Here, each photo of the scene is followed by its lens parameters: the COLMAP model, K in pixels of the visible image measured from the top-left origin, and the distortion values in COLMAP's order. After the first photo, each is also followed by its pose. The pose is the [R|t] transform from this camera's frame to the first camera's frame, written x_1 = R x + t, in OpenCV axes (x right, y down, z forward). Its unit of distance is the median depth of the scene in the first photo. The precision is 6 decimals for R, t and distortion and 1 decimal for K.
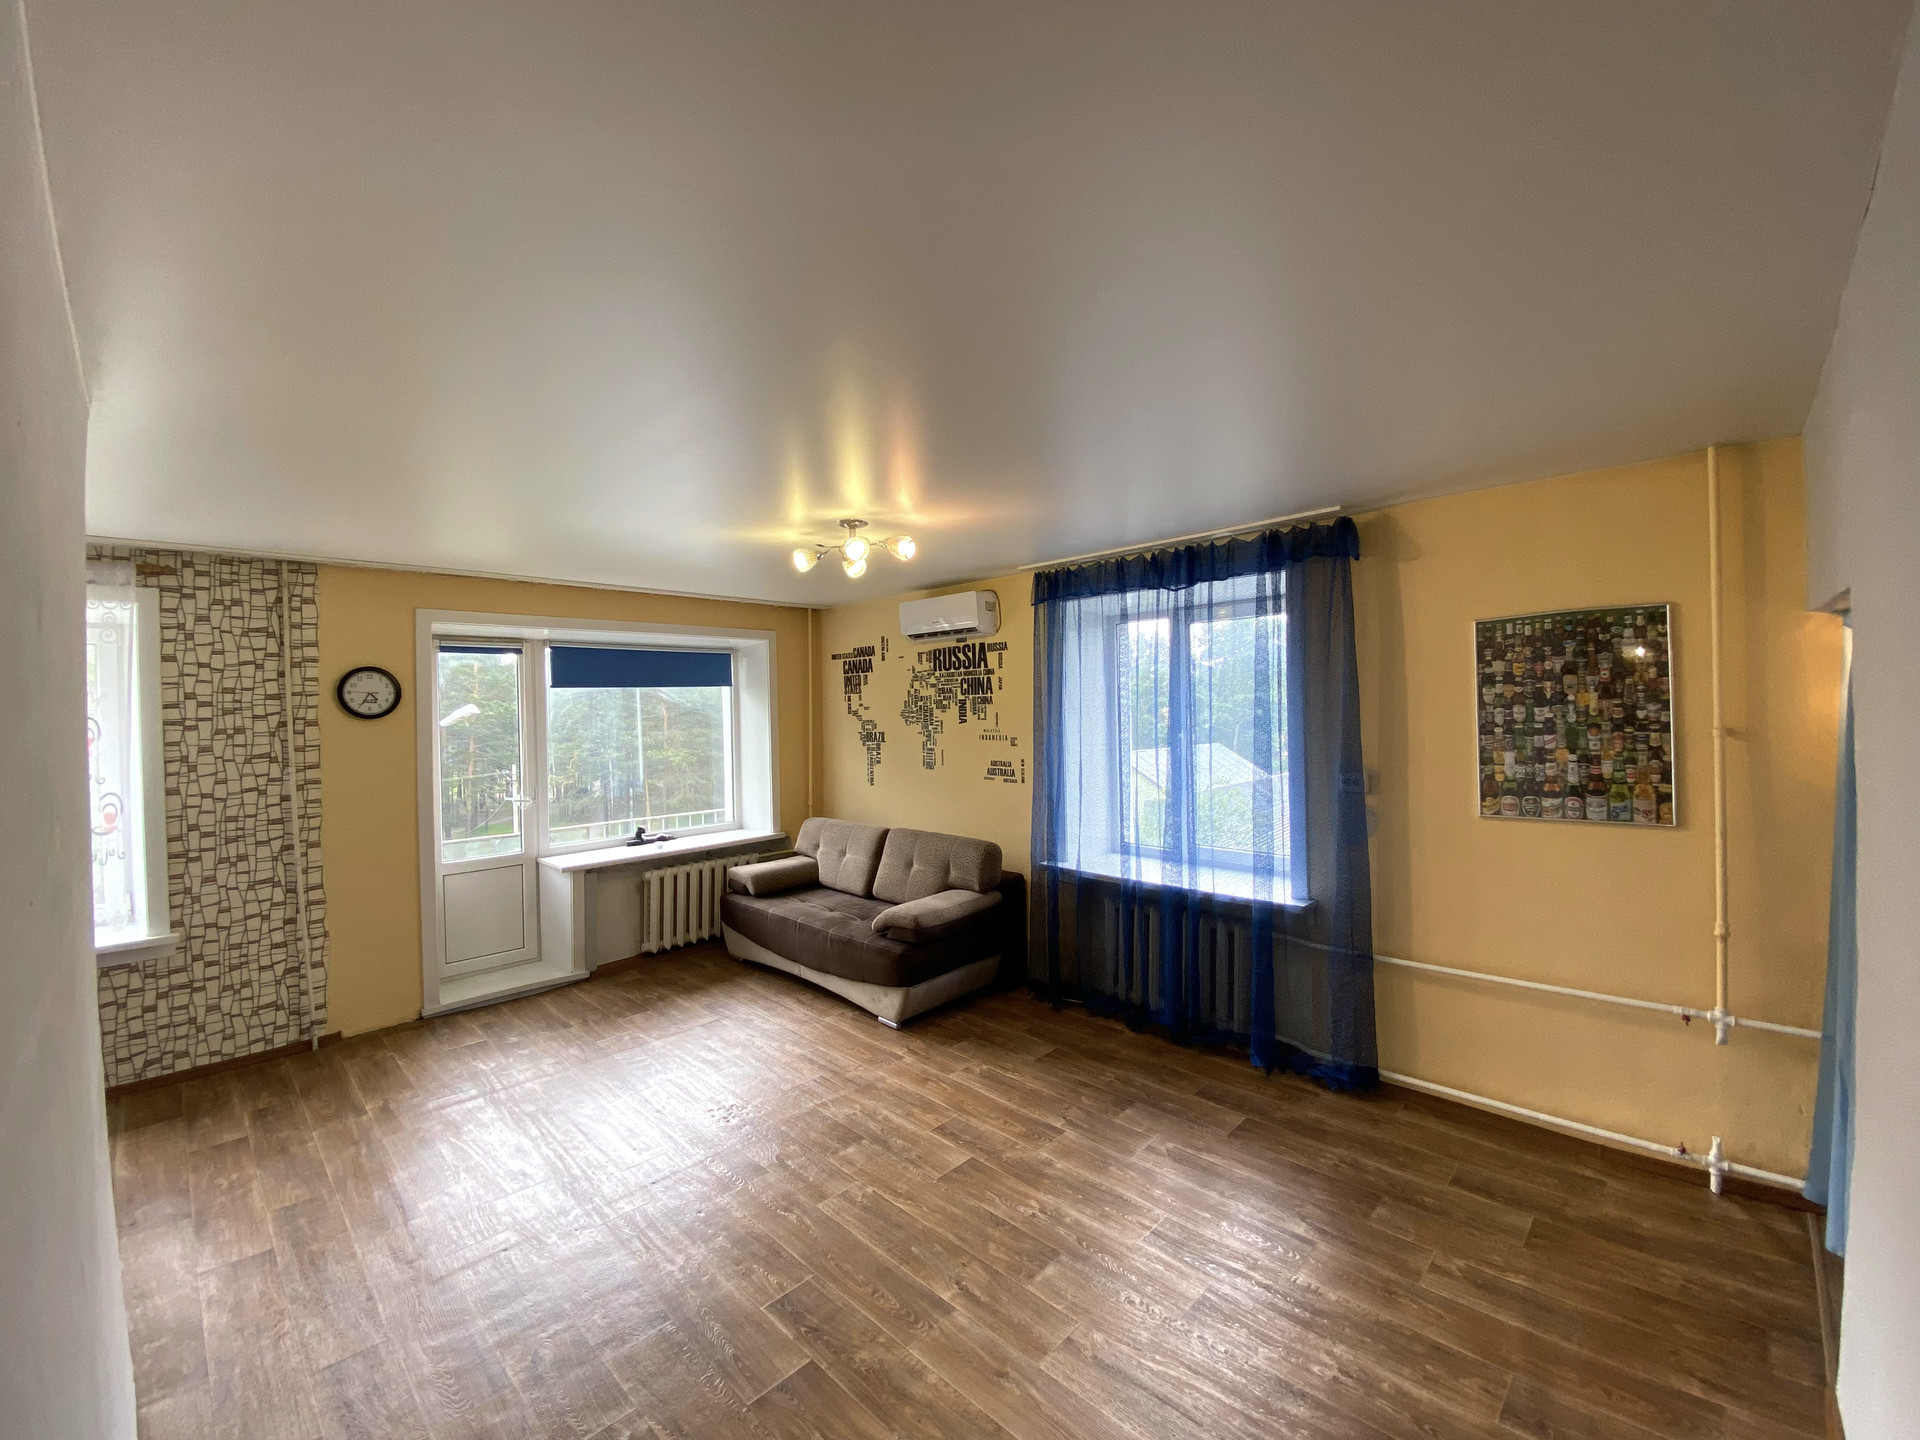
lens RADIAL K [[780.6, 0, 958.6], [0, 780.6, 714.4], [0, 0, 1]] dist [-0.019383, -0.000445]
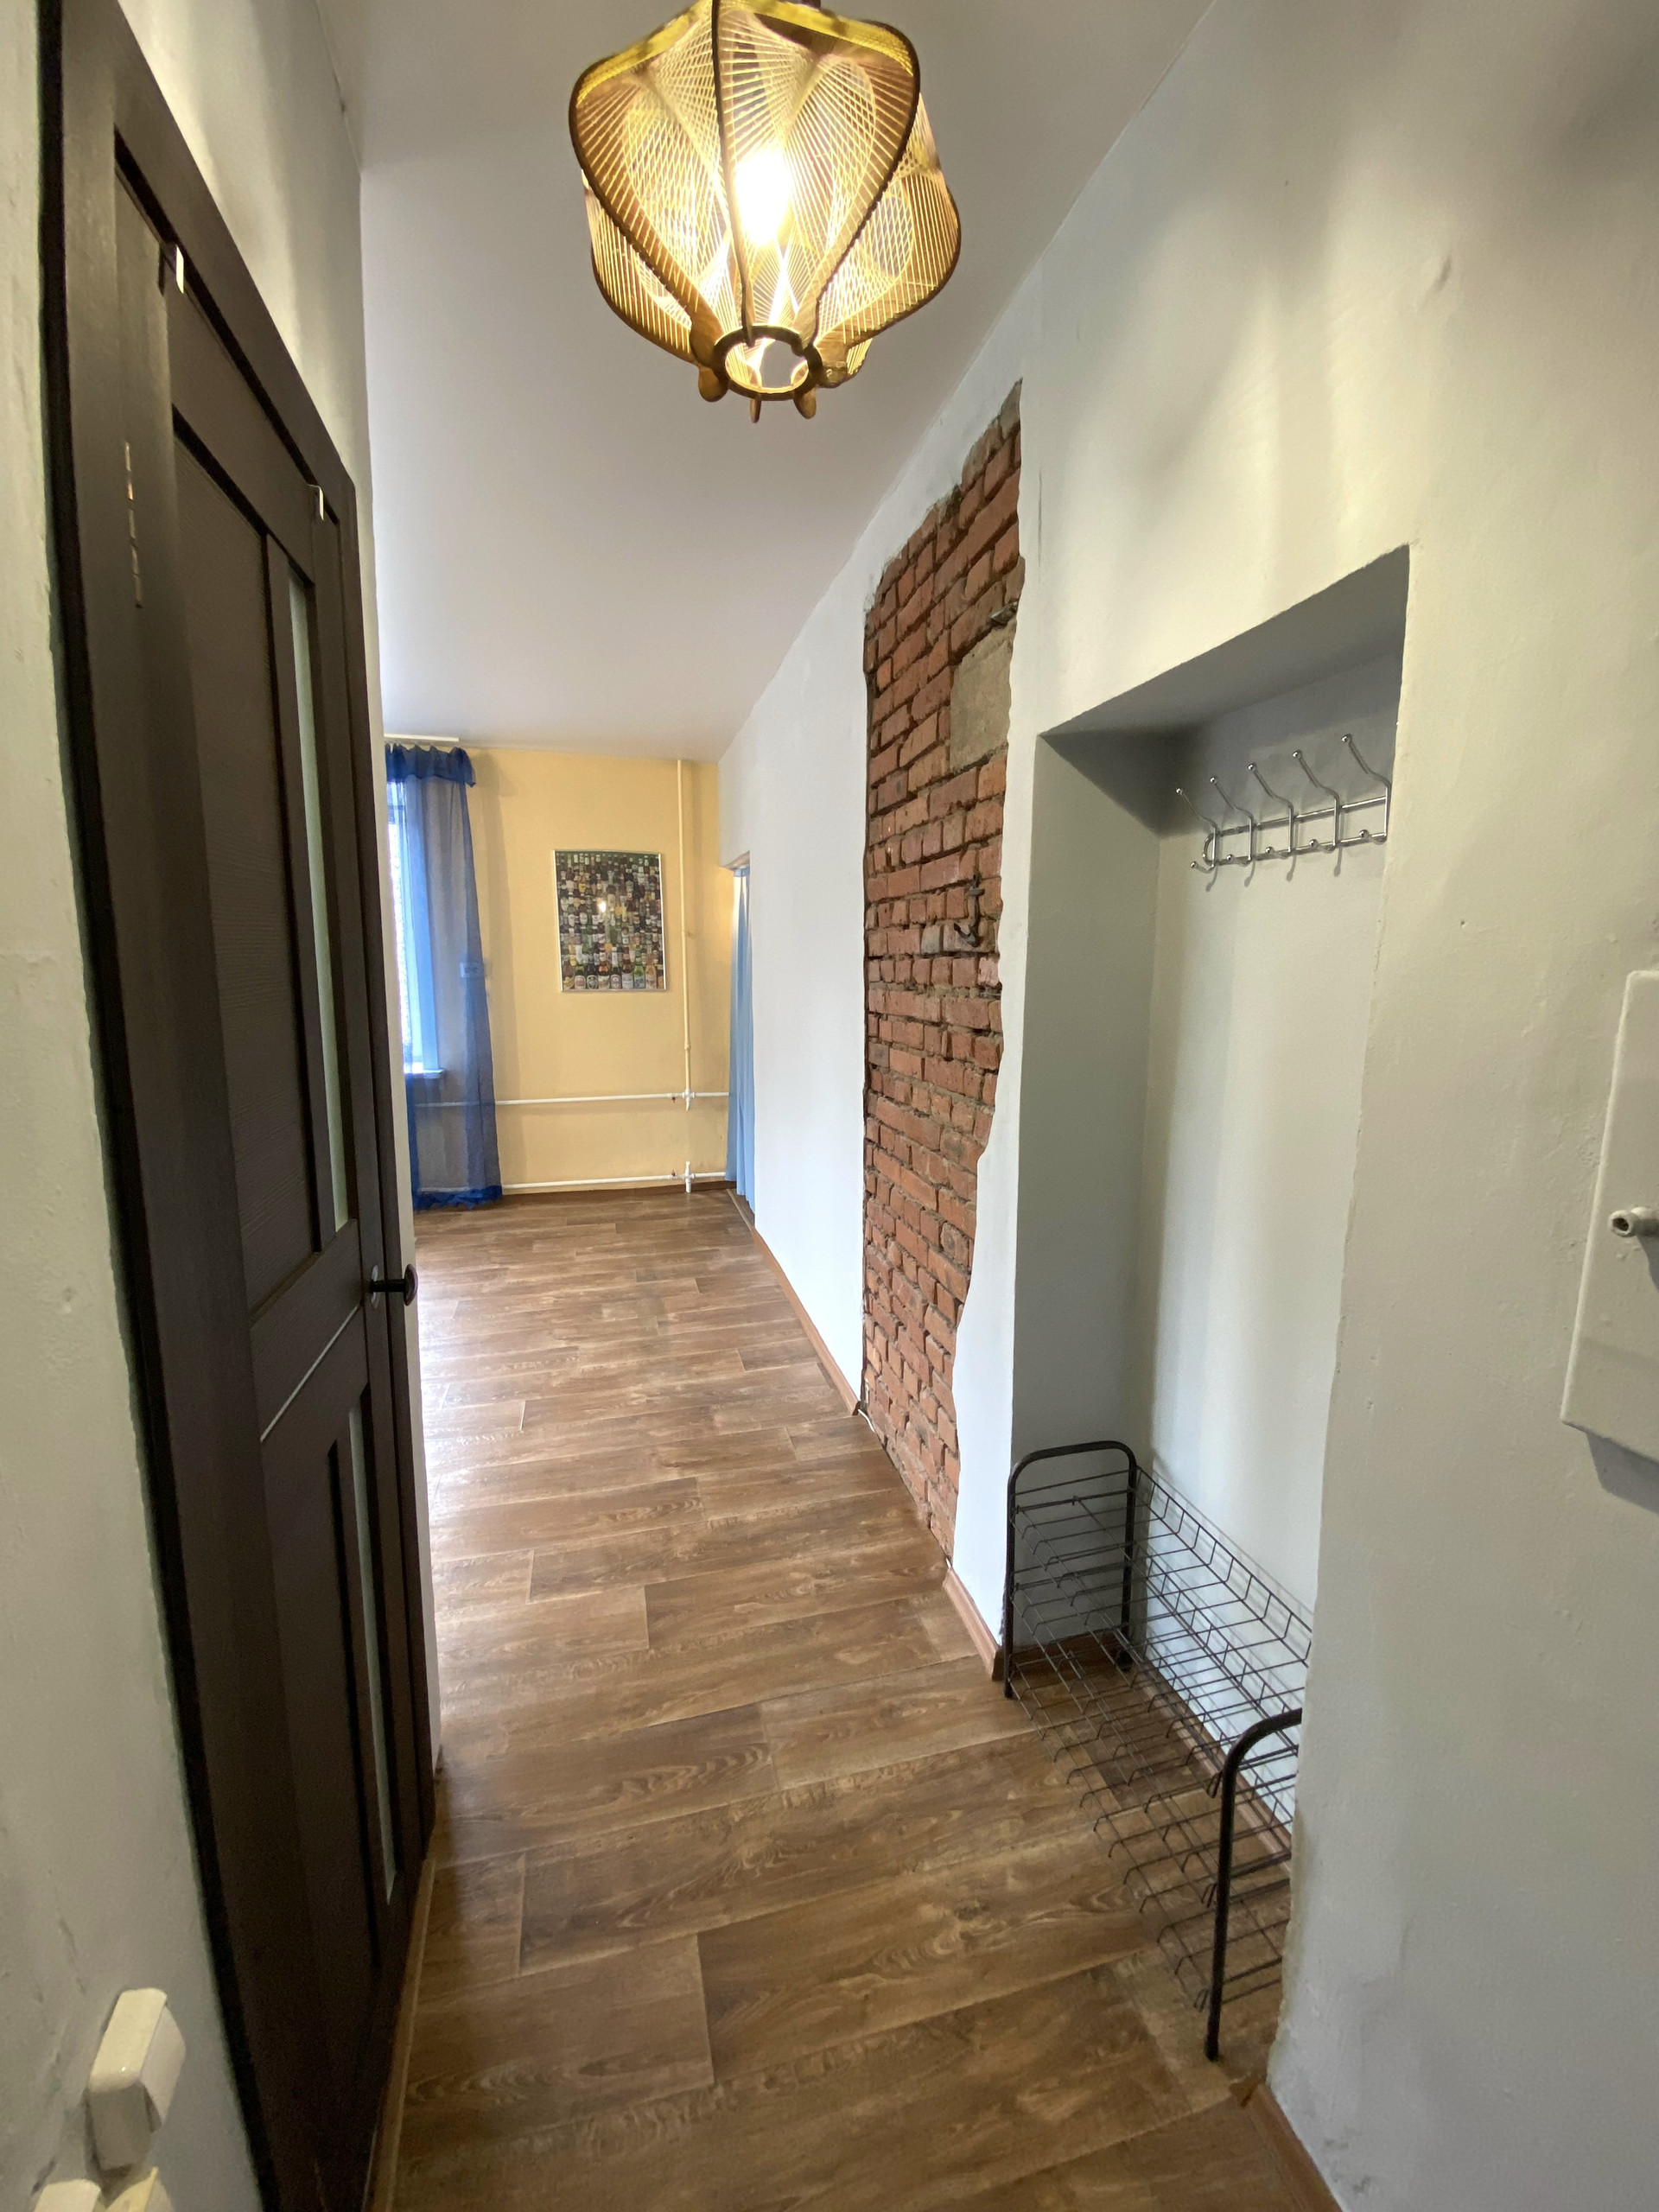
lens RADIAL K [[892.3, 0, 835.0], [0, 892.3, 1134.8], [0, 0, 1]] dist [0.019154, -0.000018]
pose [[0.505464, -0.134890, 0.852239, -0.394303], [-0.018260, 0.985811, 0.166862, 0.080713], [-0.862654, -0.099905, 0.495829, -0.221745]]
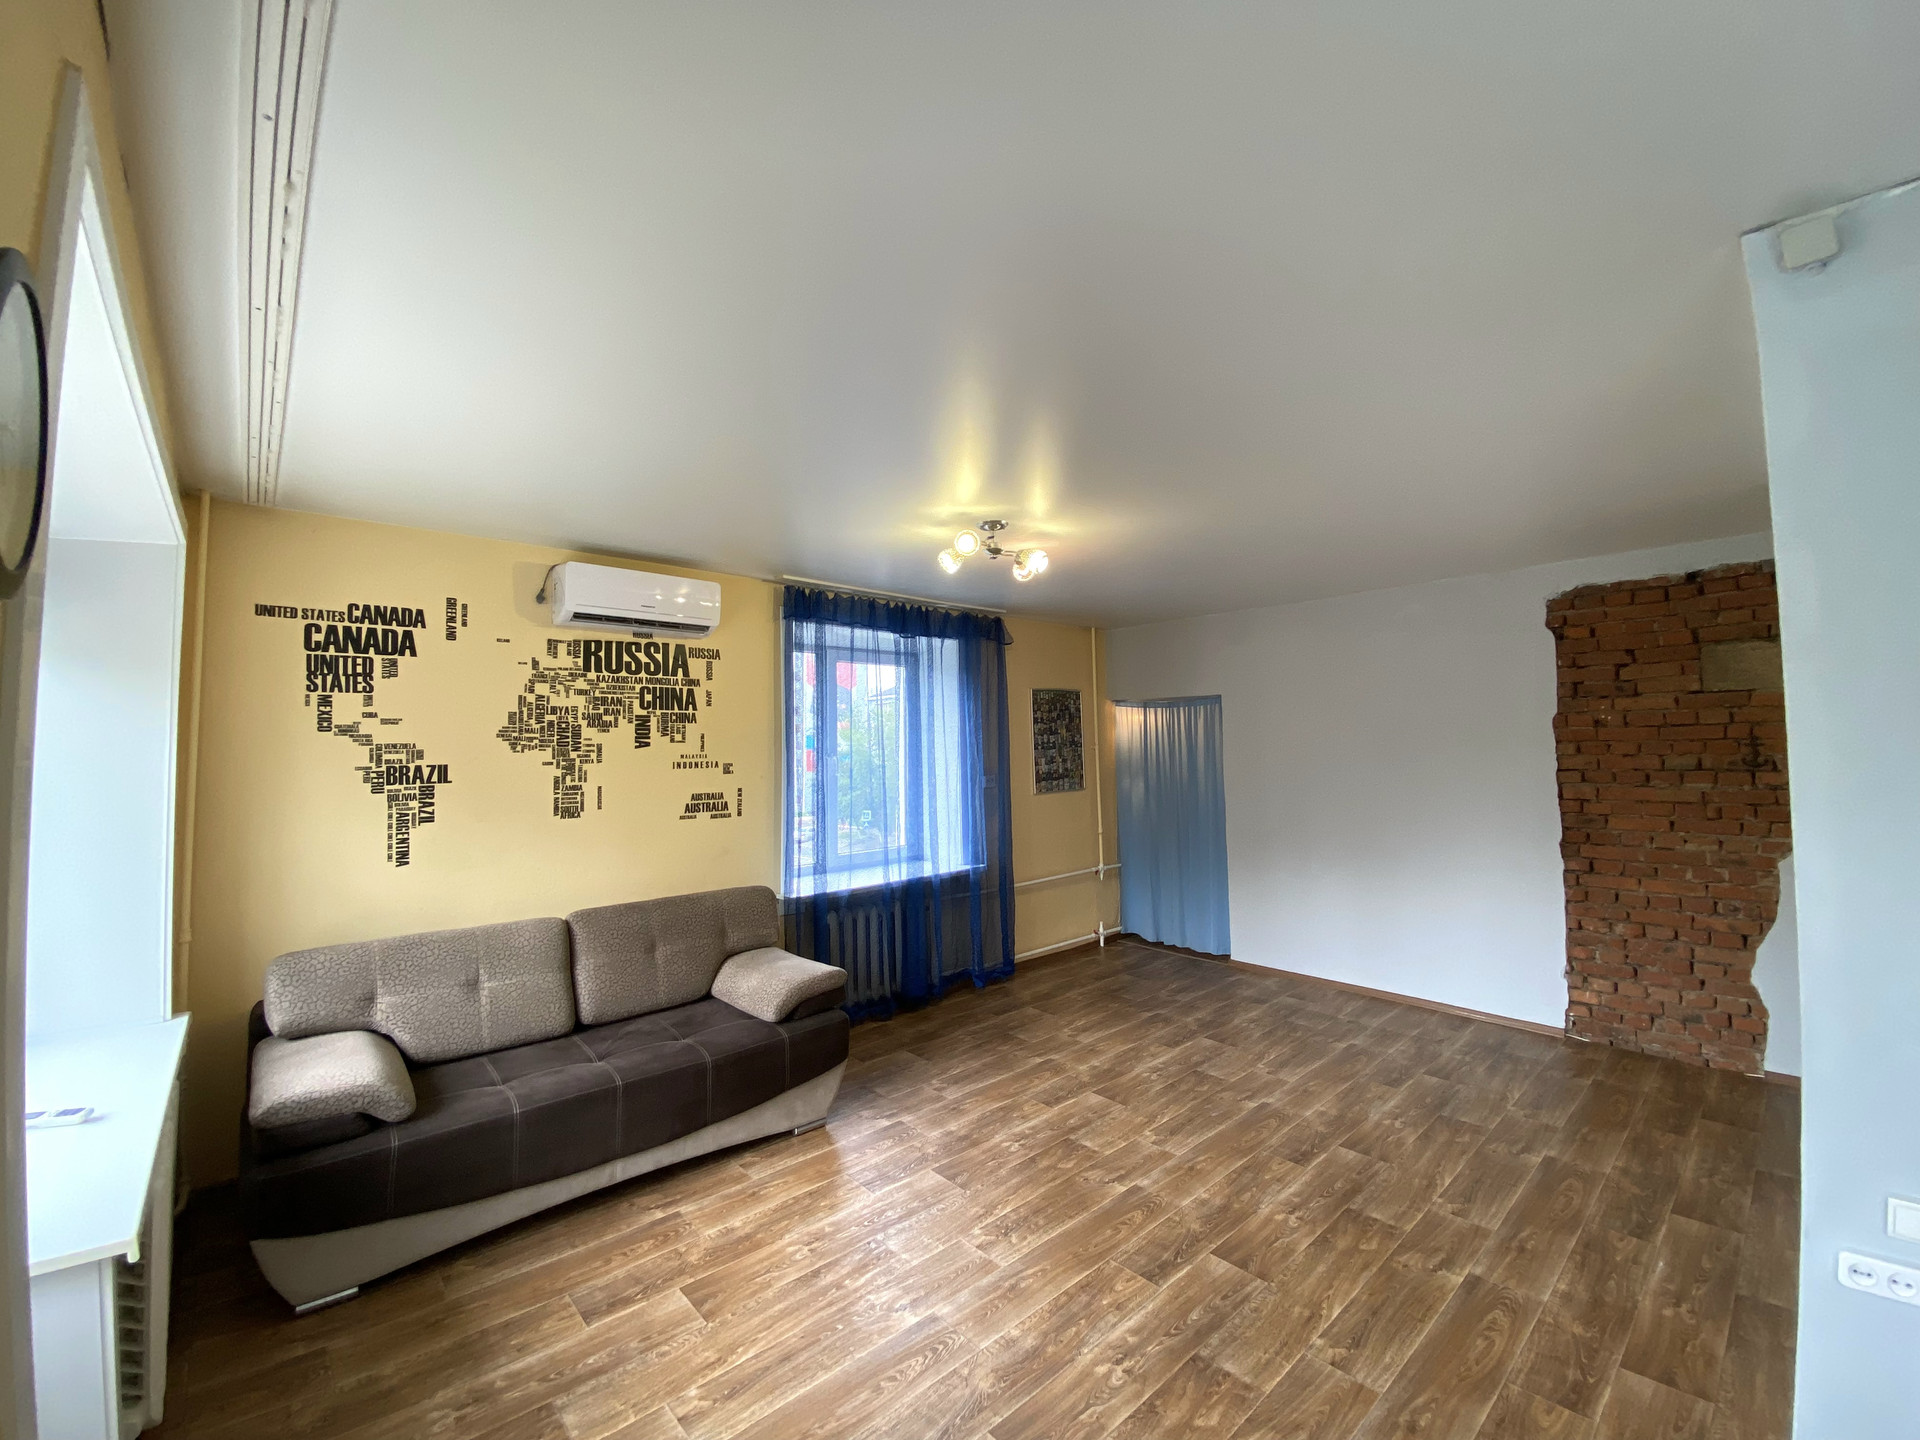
lens RADIAL K [[779.2, 0, 953.5], [0, 779.2, 729.3], [0, 0, 1]] dist [0.000412, -0.000139]
pose [[0.039421, 0.040374, 0.998407, -0.881658], [0.019090, 0.998971, -0.041151, 0.036890], [-0.999040, 0.020681, 0.038610, 0.829665]]
